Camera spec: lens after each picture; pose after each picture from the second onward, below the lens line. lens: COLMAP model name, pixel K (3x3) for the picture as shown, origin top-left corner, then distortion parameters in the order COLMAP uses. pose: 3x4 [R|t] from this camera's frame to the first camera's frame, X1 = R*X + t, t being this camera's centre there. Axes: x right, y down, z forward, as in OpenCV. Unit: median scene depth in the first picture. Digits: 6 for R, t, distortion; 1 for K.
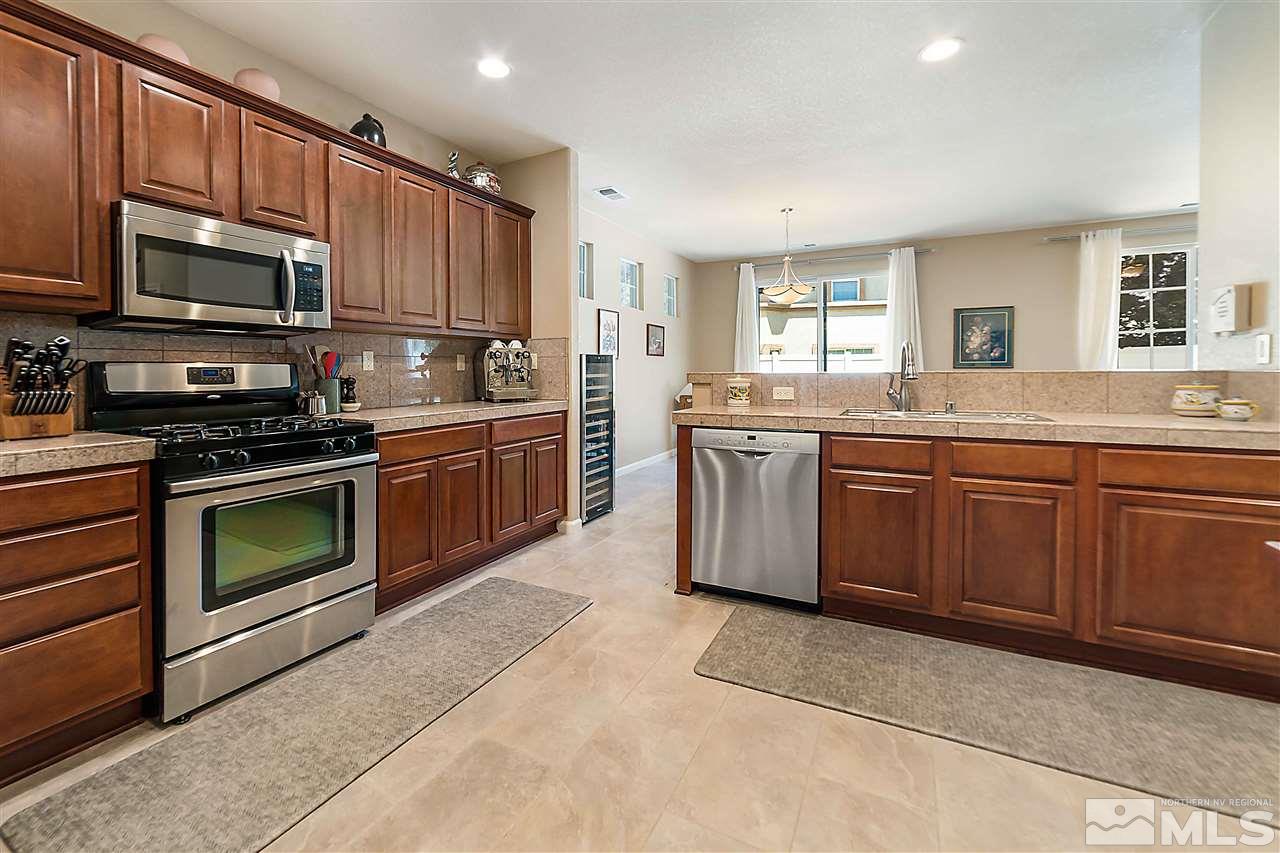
lens RADIAL K [[539.0, 0, 642.8], [0, 539.0, 374.6], [0, 0, 1]] dist [-0.009044, 0.000633]
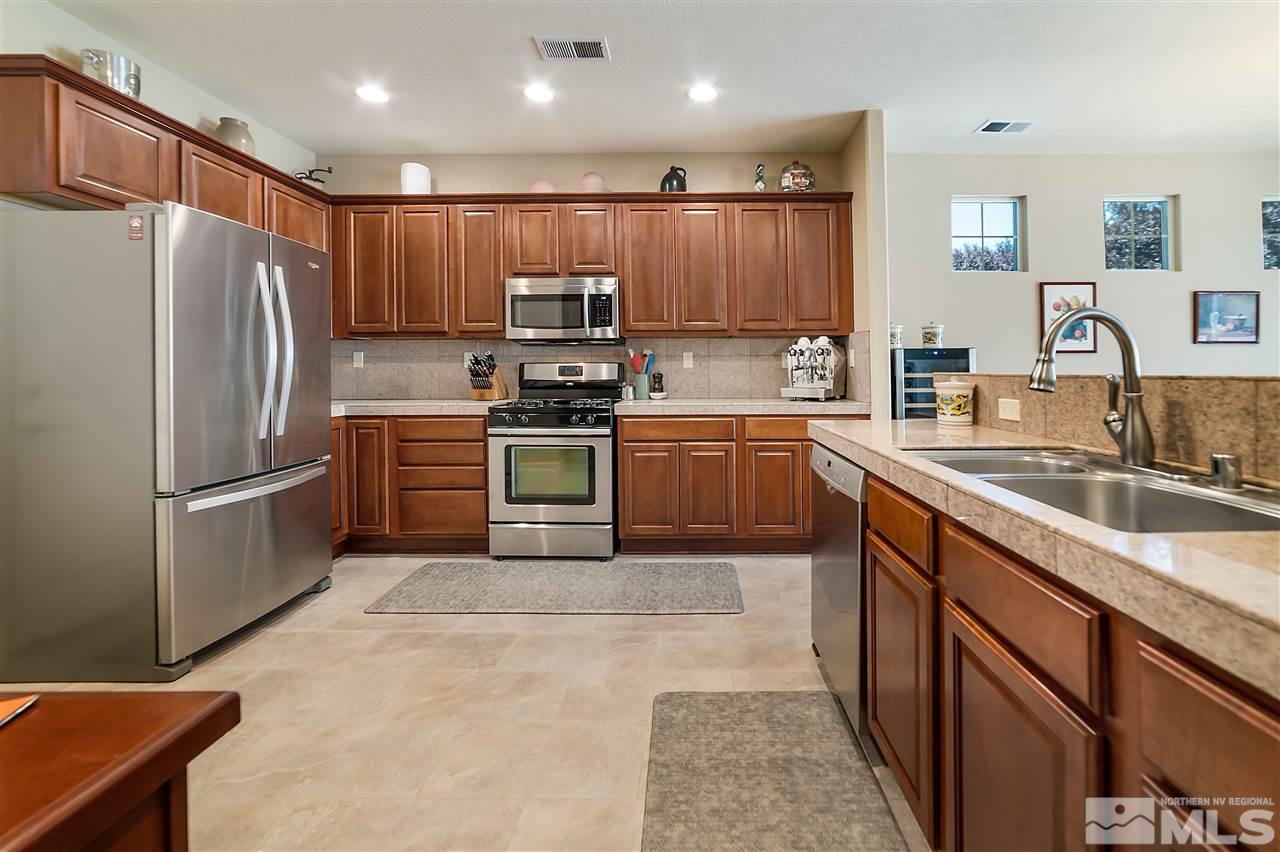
lens RADIAL K [[569.2, 0, 685.5], [0, 569.2, 370.2], [0, 0, 1]] dist [-0.004524, 0.000281]
pose [[0.438091, 0.007302, -0.898901, 0.842745], [-0.007953, 0.999959, 0.004246, -0.010141], [0.898895, 0.005289, 0.438131, 0.519631]]
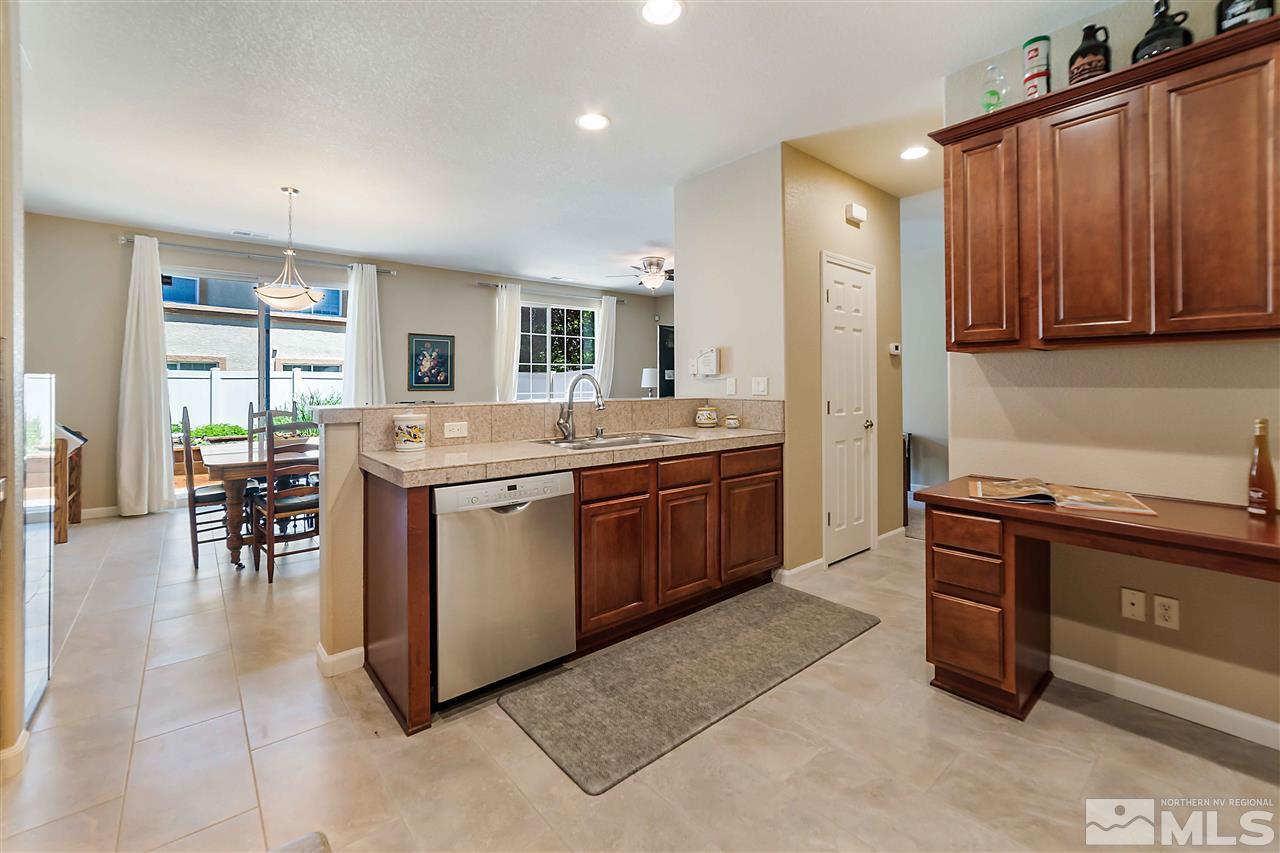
lens RADIAL K [[539.0, 0, 624.1], [0, 539.0, 378.7], [0, 0, 1]] dist [-0.009044, 0.000633]
pose [[0.403971, 0.013763, 0.914668, -0.520021], [0.005161, 0.999837, -0.017324, -0.038208], [-0.914757, 0.011719, 0.403834, 0.535545]]
